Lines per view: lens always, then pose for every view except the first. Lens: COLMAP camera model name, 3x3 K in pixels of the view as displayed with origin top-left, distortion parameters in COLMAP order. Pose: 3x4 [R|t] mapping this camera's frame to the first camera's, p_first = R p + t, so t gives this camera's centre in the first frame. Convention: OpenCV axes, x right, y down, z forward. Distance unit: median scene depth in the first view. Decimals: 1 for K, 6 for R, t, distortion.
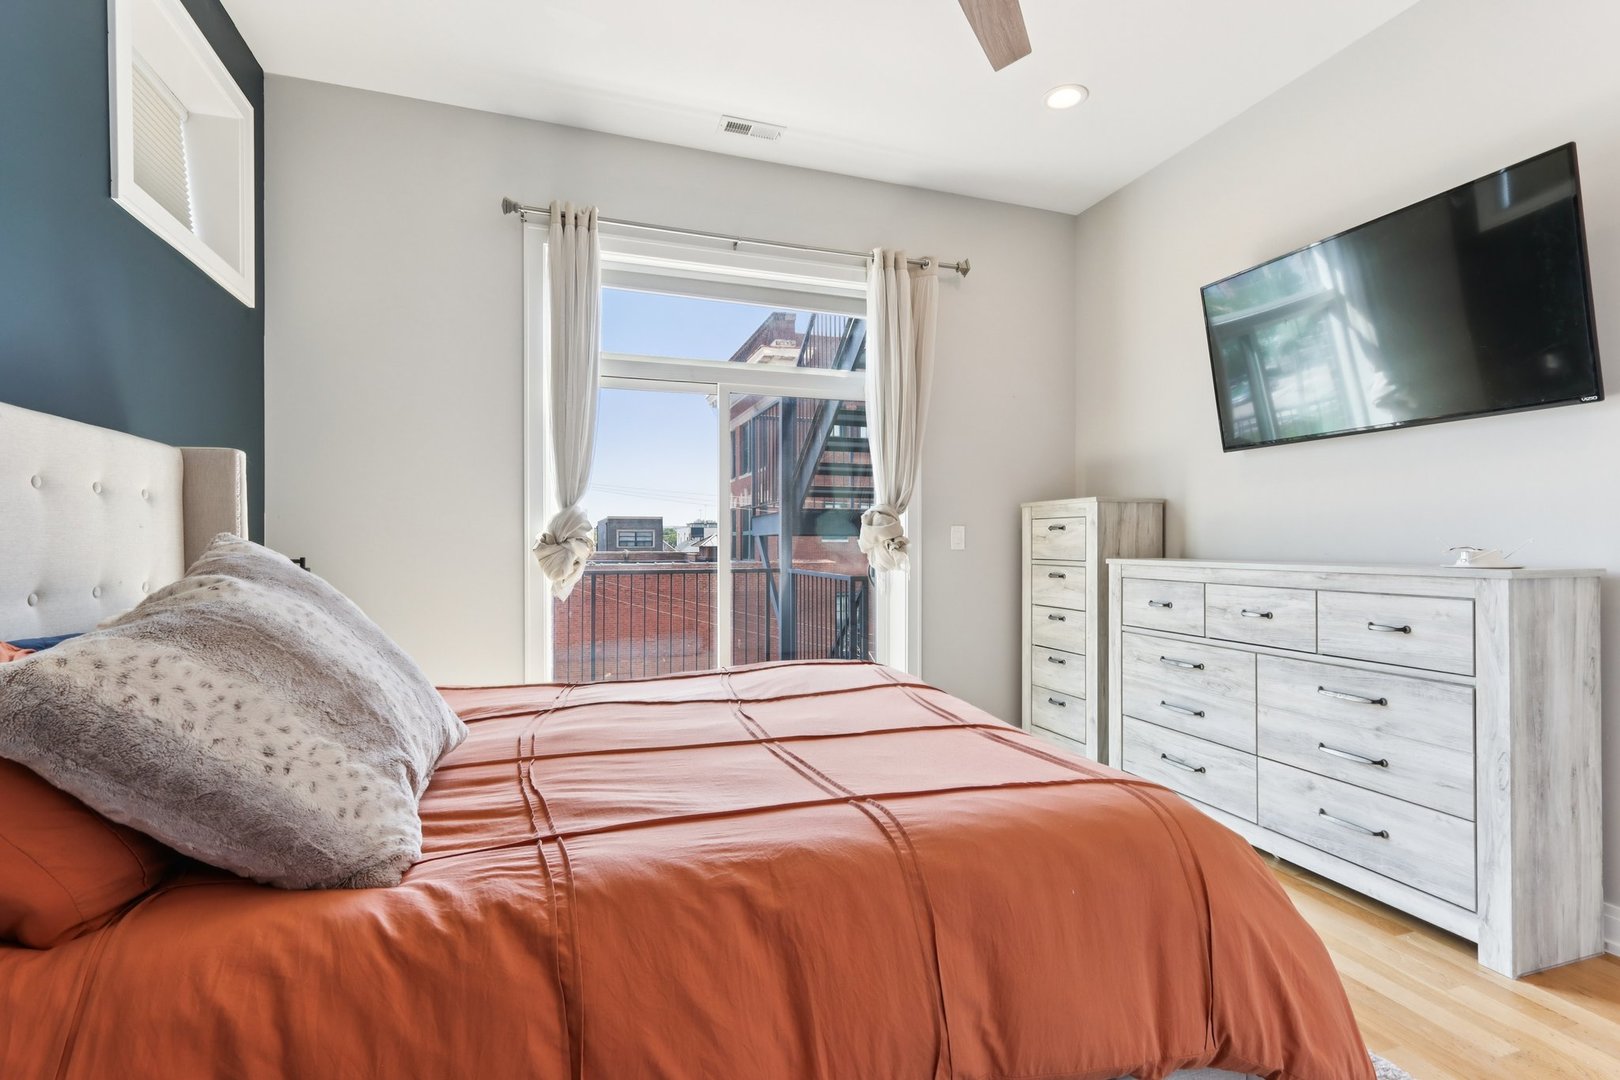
lens RADIAL K [[763.9, 0, 811.4], [0, 763.9, 526.3], [0, 0, 1]] dist [-0.001269, 0.001128]
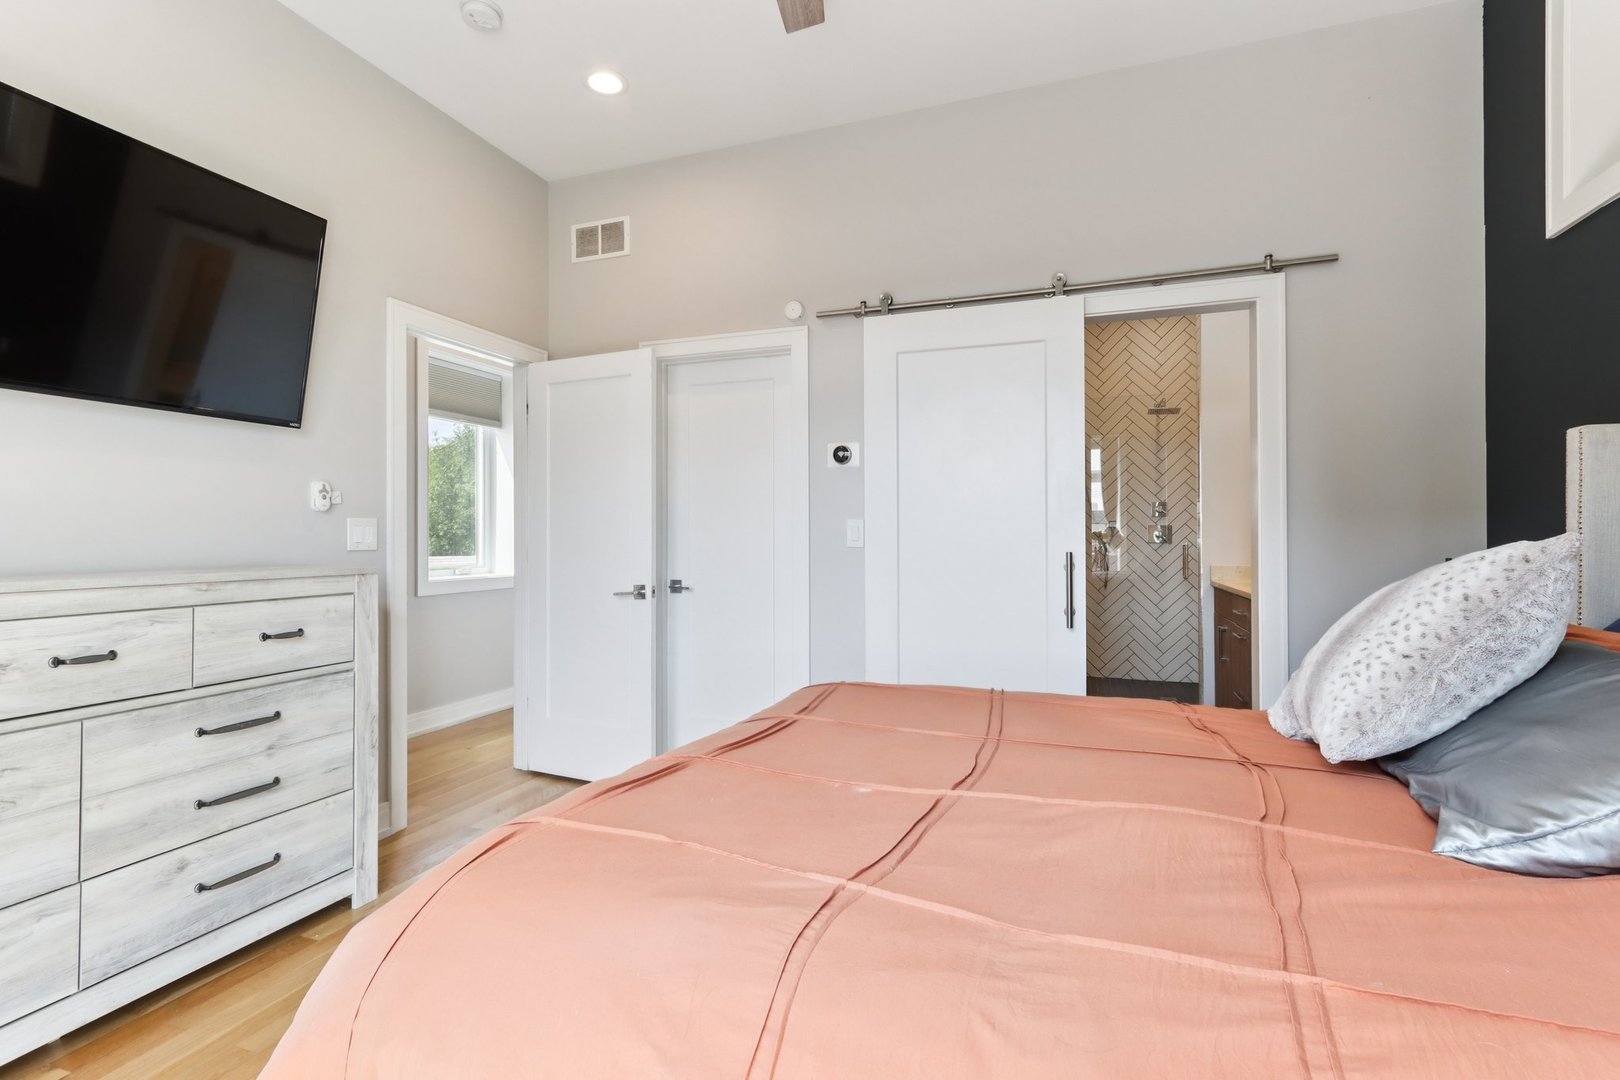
lens RADIAL K [[751.7, 0, 808.8], [0, 751.7, 549.3], [0, 0, 1]] dist [-0.000126, 0.004142]
pose [[-0.782258, 0.002814, 0.622948, -0.312929], [-0.000502, 0.999987, -0.005148, 0.030054], [-0.622954, -0.004340, -0.782247, 1.242093]]
